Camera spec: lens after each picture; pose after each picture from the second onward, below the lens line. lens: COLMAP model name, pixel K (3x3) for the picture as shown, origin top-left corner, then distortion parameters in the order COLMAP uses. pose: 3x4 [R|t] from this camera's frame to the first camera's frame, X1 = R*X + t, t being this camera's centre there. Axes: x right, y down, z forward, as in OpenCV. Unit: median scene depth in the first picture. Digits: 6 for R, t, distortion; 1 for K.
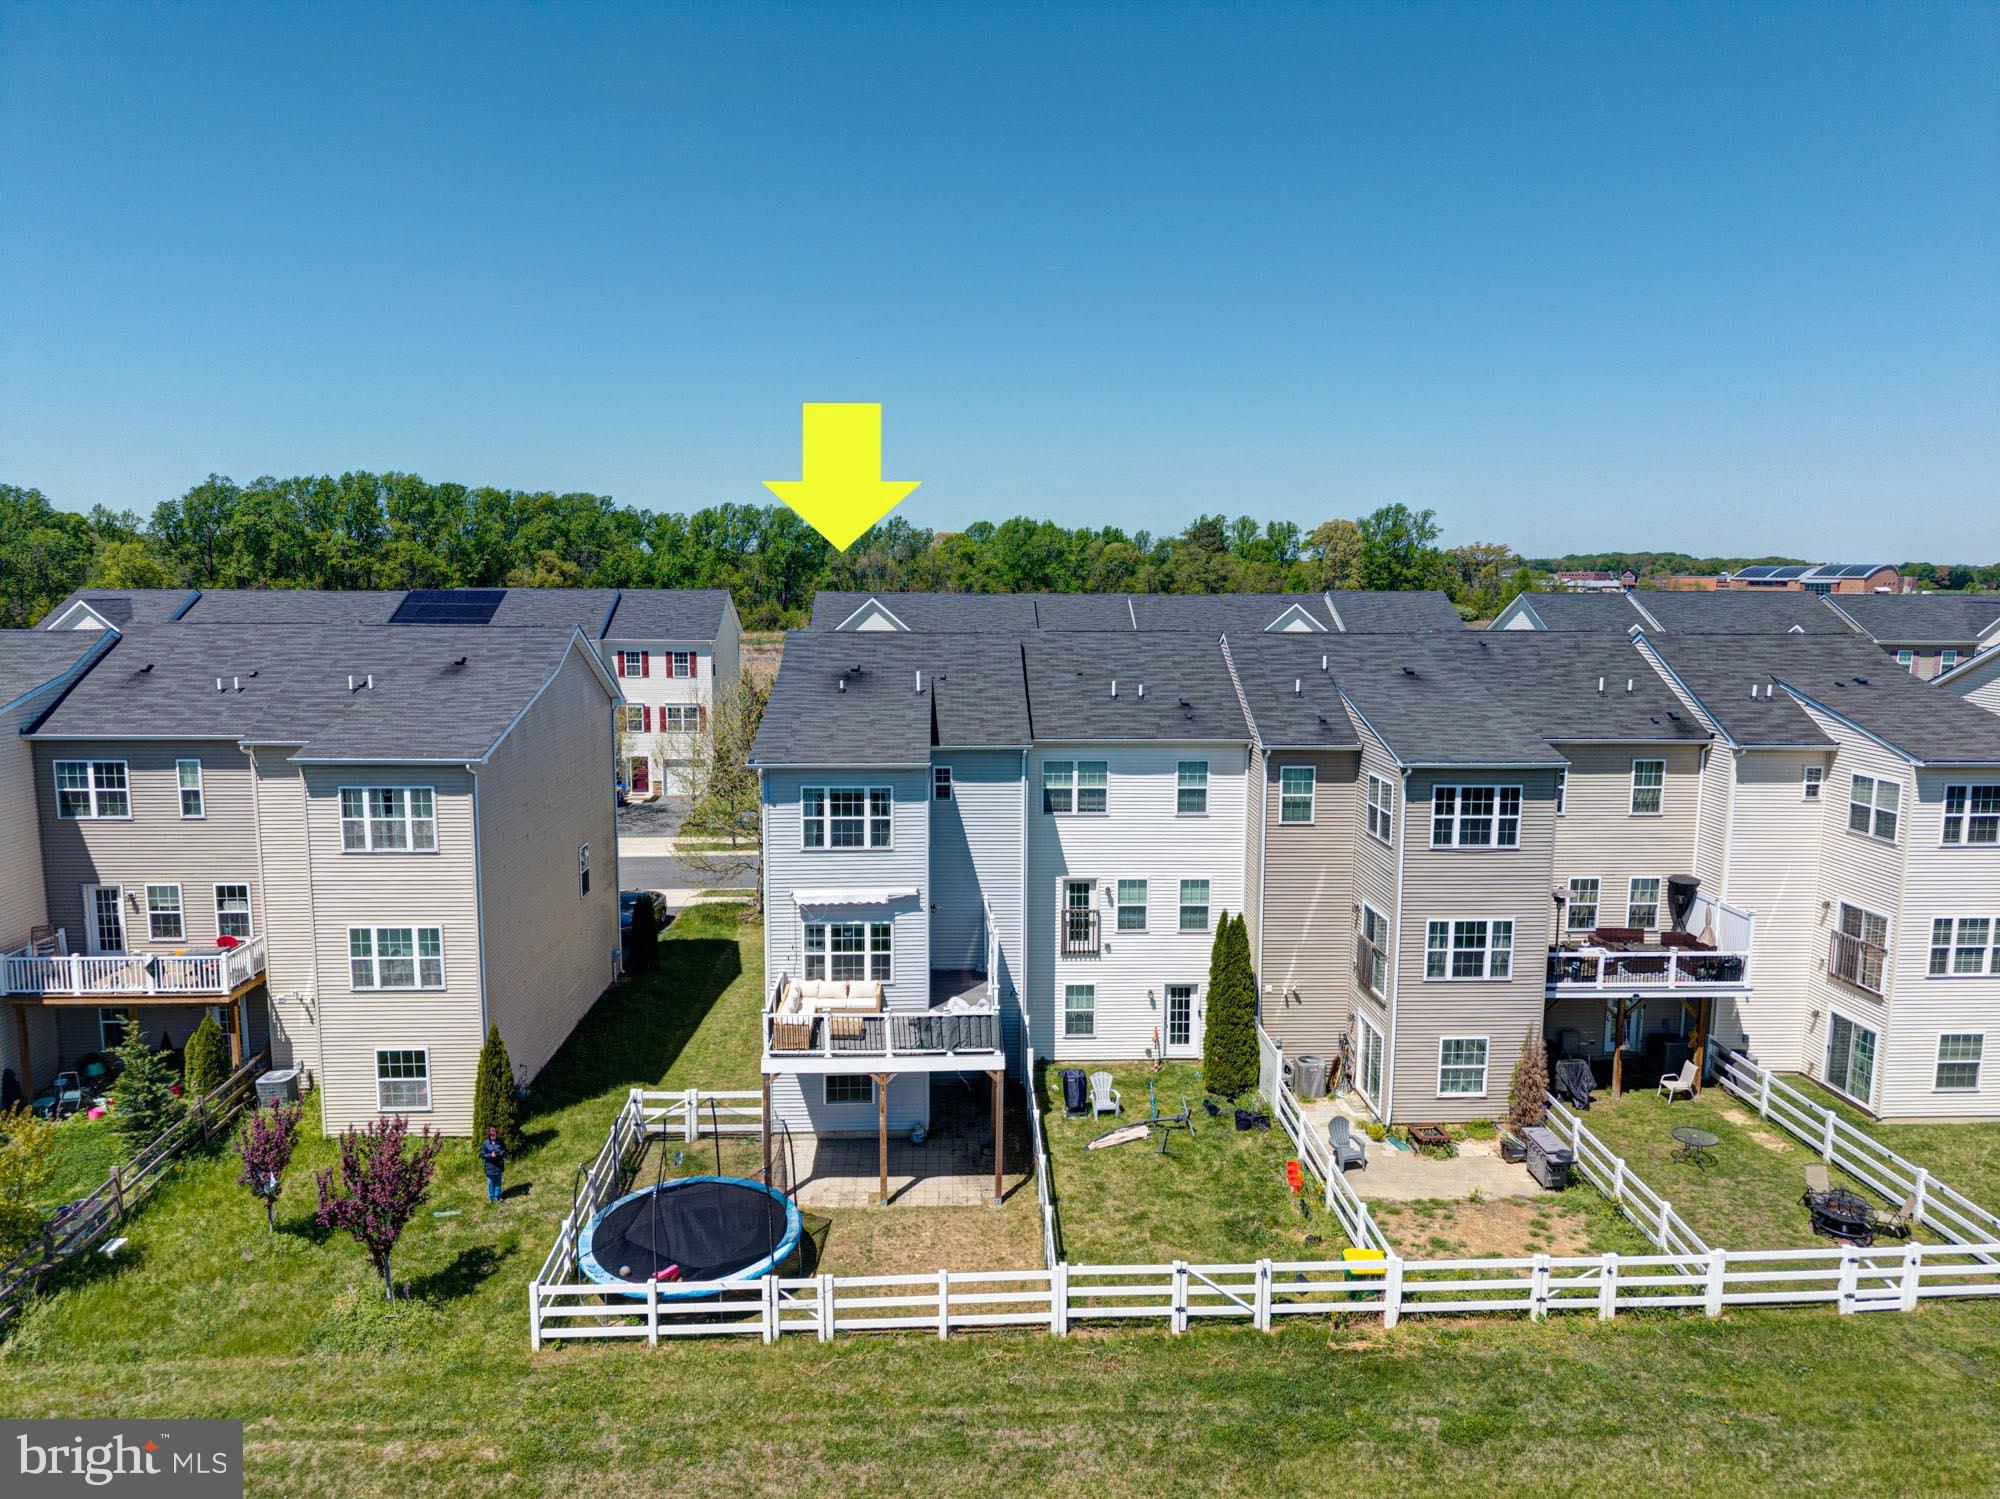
lens RADIAL K [[1330.6, 0, 1015.1], [0, 1330.6, 746.2], [0, 0, 1]] dist [0.042199, -0.045918]
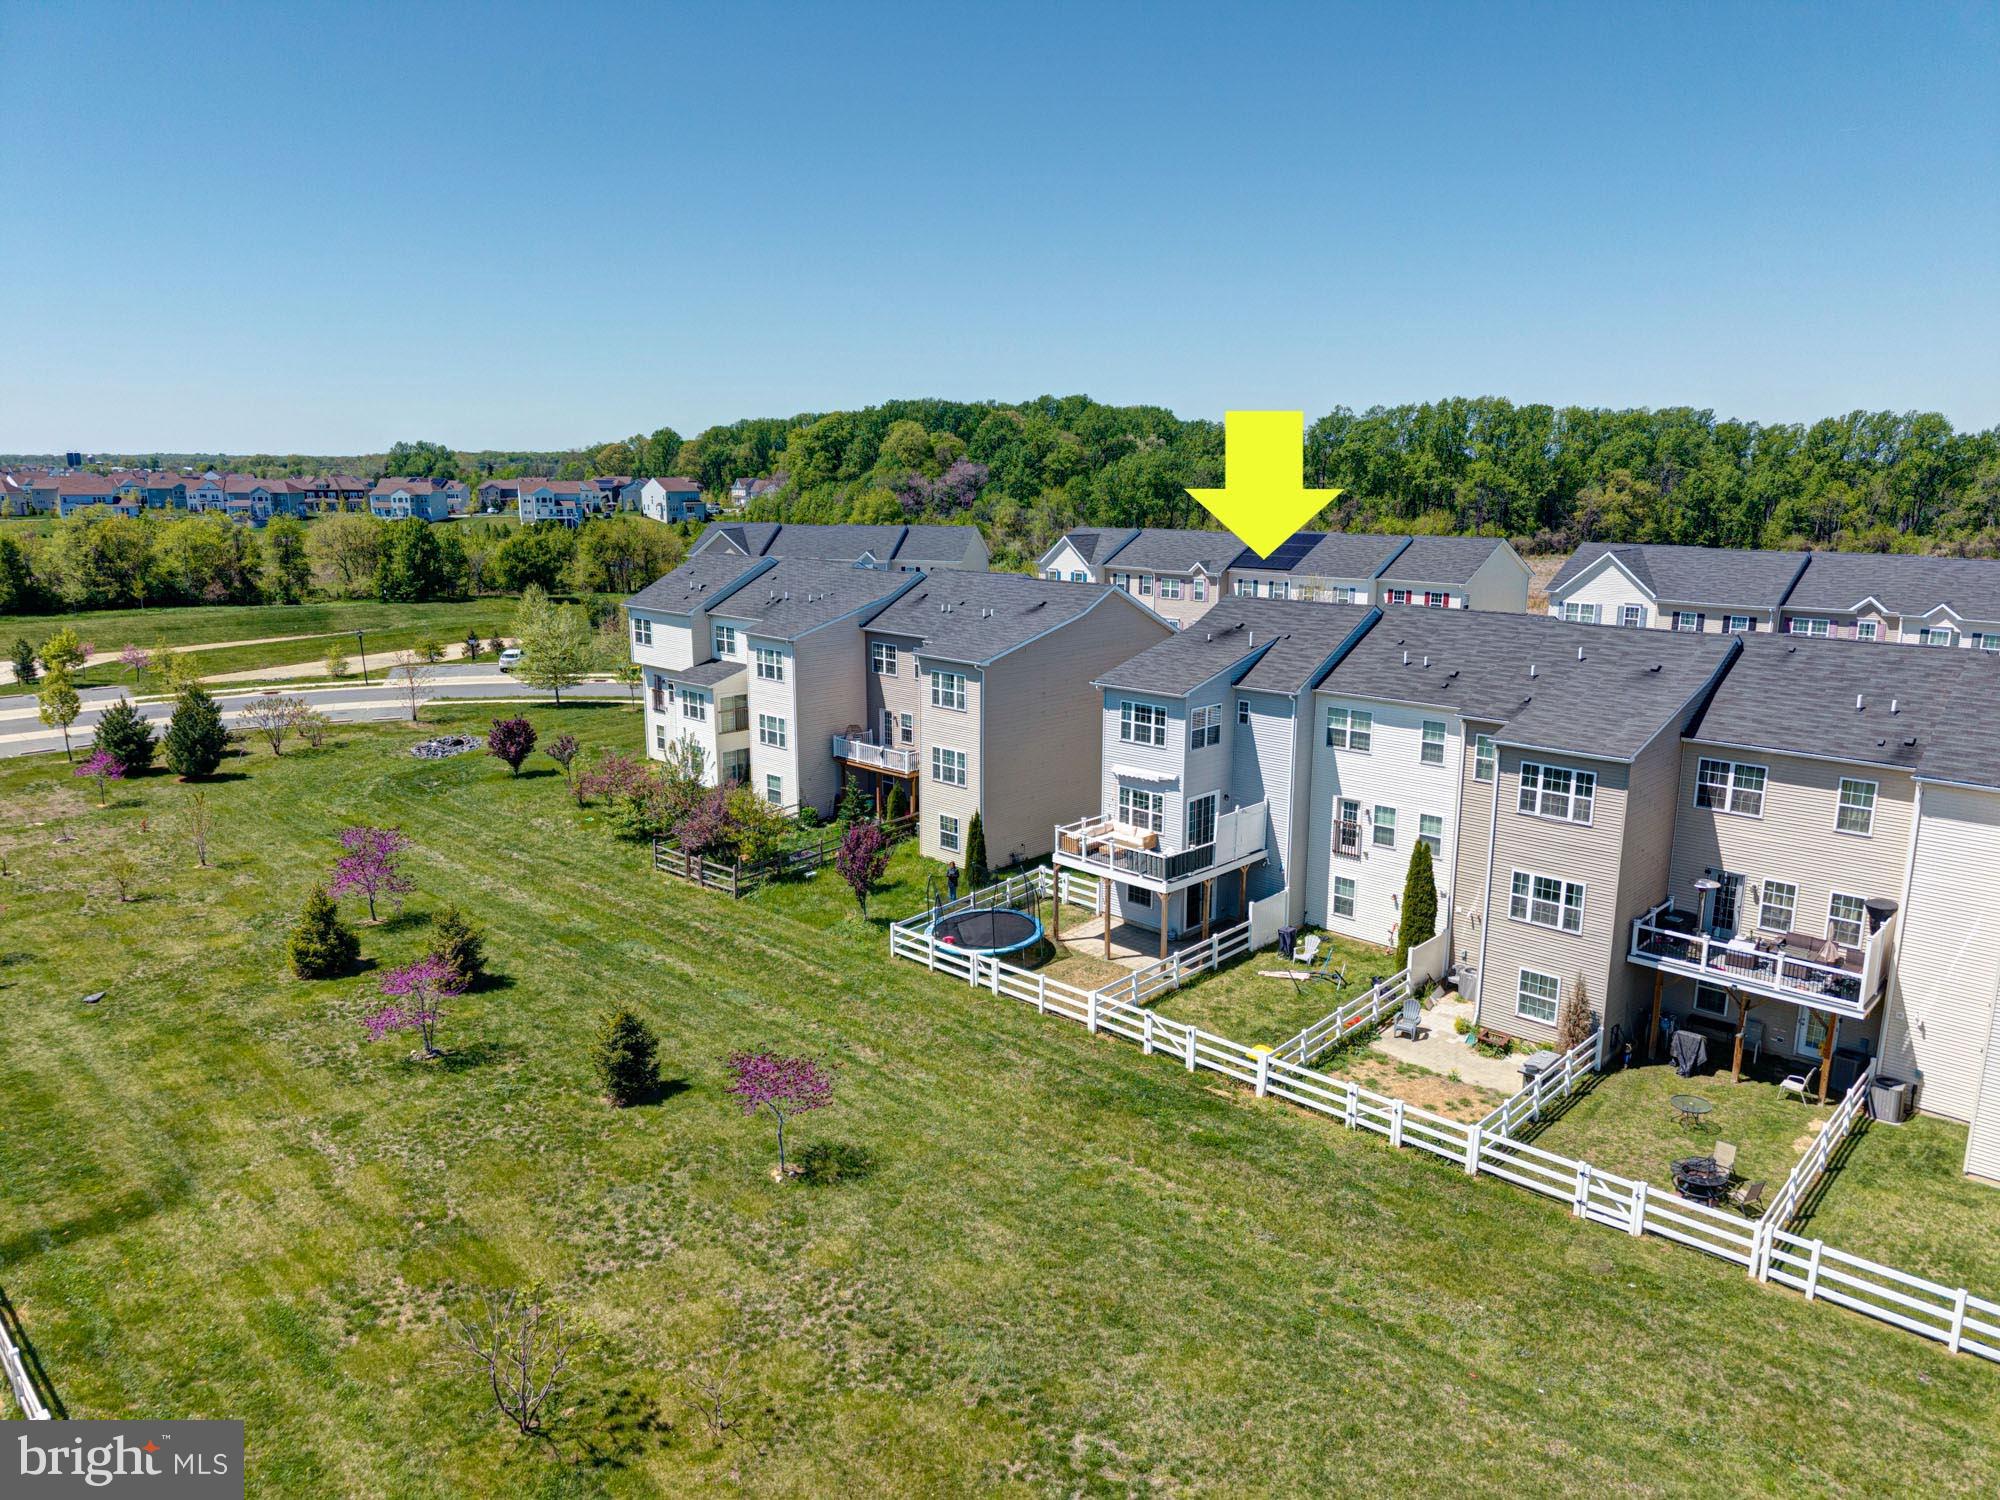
lens RADIAL K [[1330.6, 0, 1012.6], [0, 1330.6, 747.5], [0, 0, 1]] dist [0.042199, -0.045918]
pose [[0.685386, 0.146220, -0.713348, 0.829828], [-0.097168, 0.989236, 0.109411, -0.069351], [0.721668, -0.005674, 0.692216, -0.178664]]
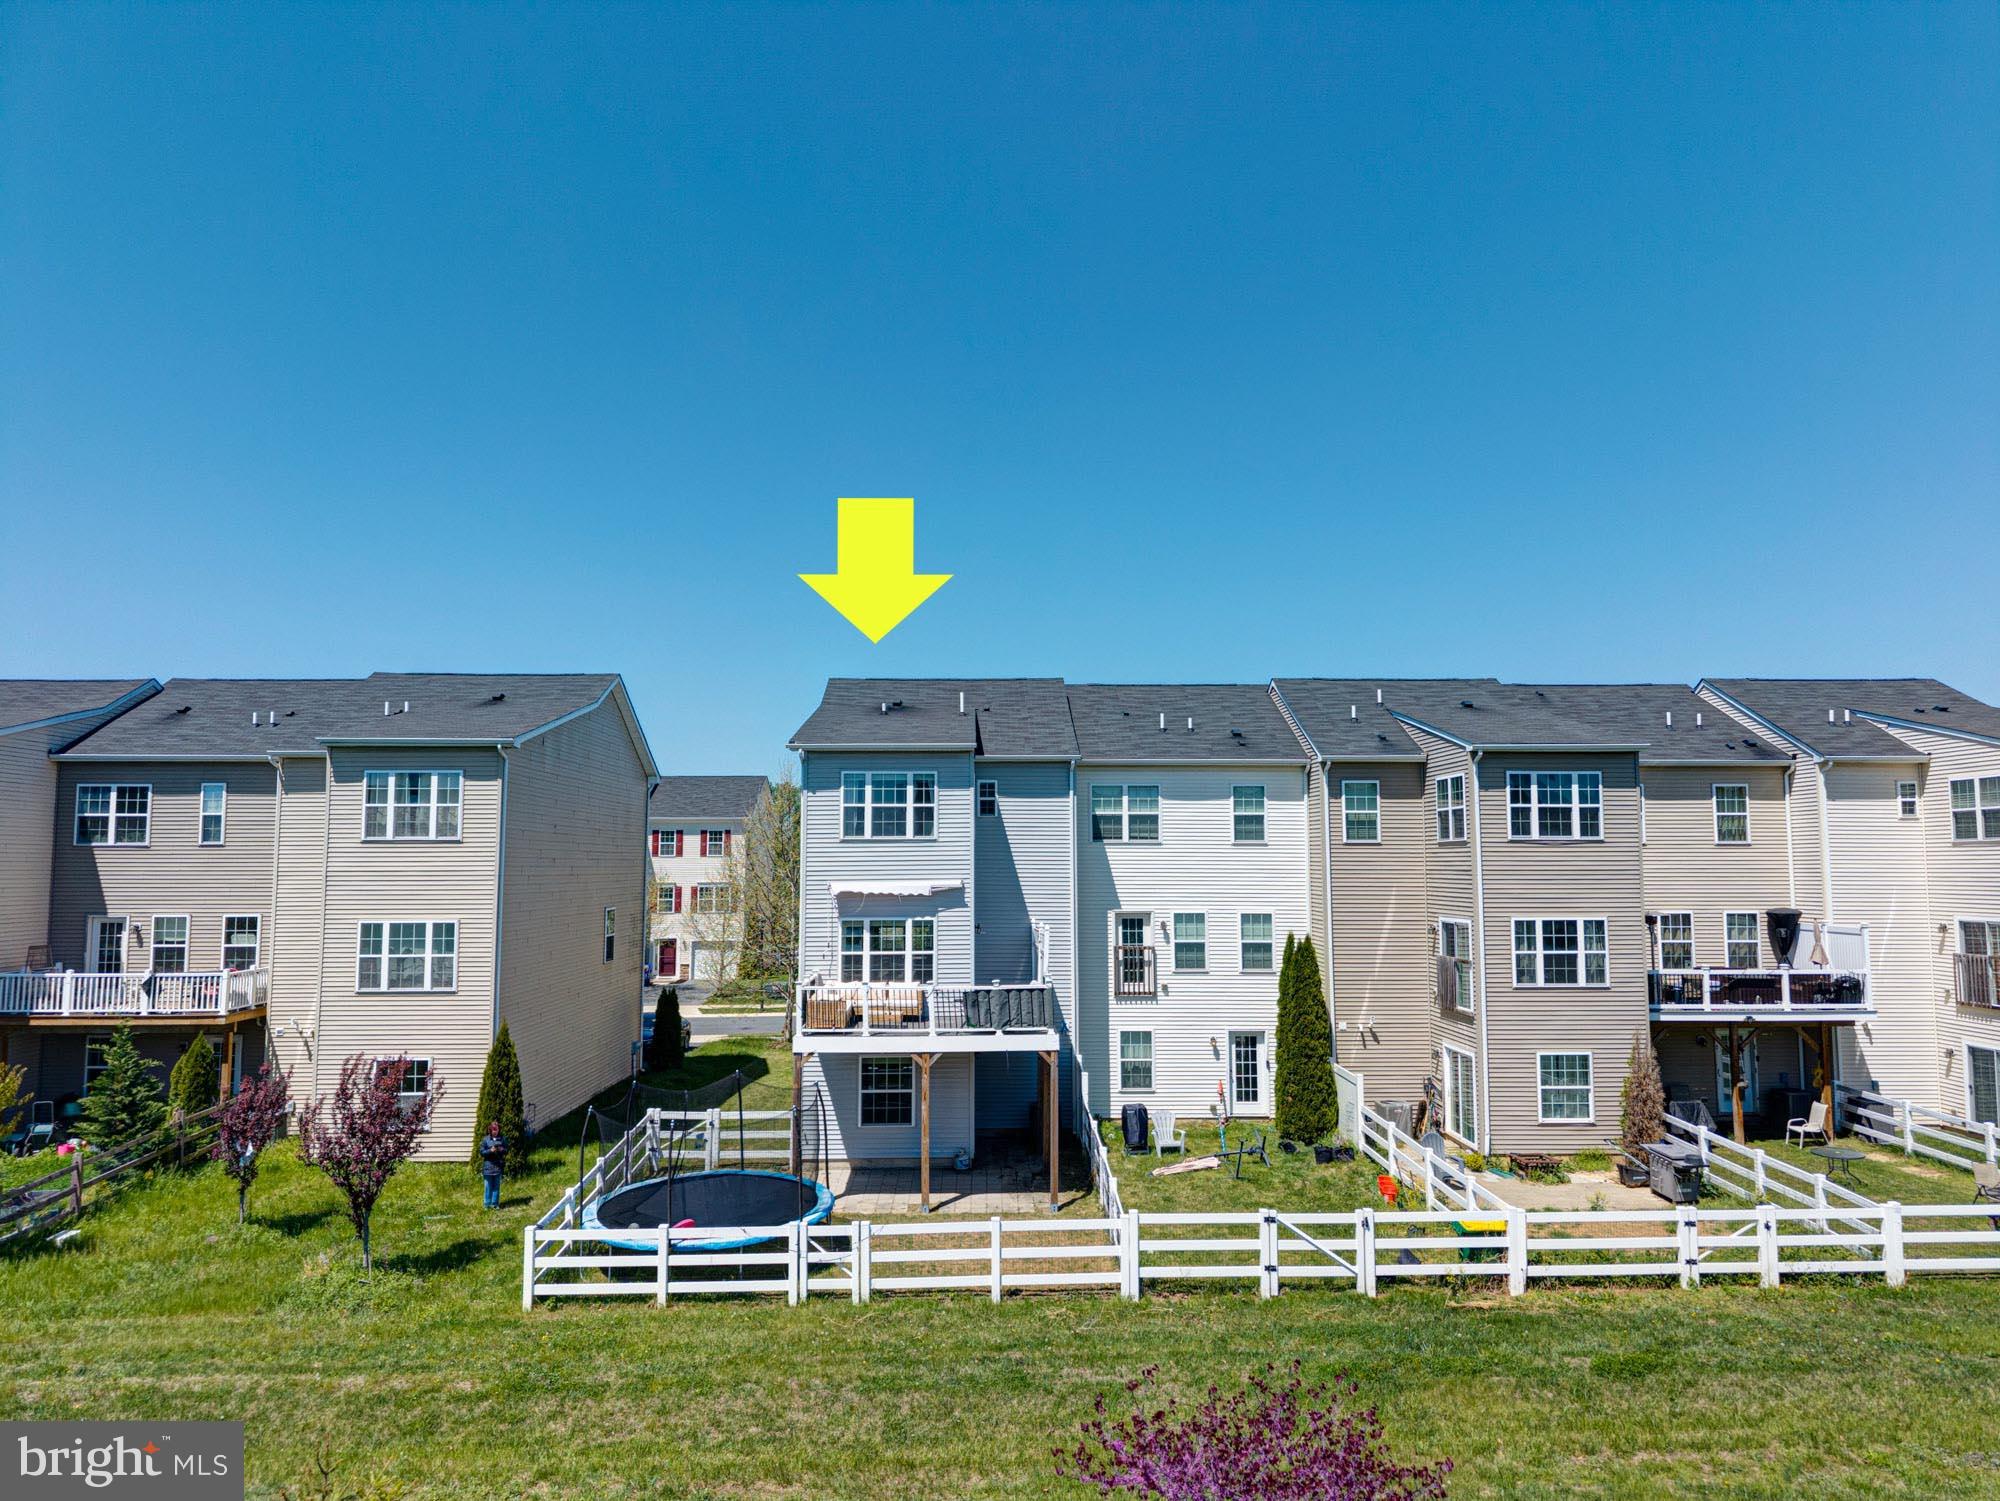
lens RADIAL K [[1330.6, 0, 1015.8], [0, 1330.6, 745.5], [0, 0, 1]] dist [0.042199, -0.045918]
pose [[0.999722, -0.010591, -0.021053, -0.014119], [0.005686, 0.975339, -0.220638, 0.209126], [0.022871, 0.220457, 0.975128, 0.059733]]
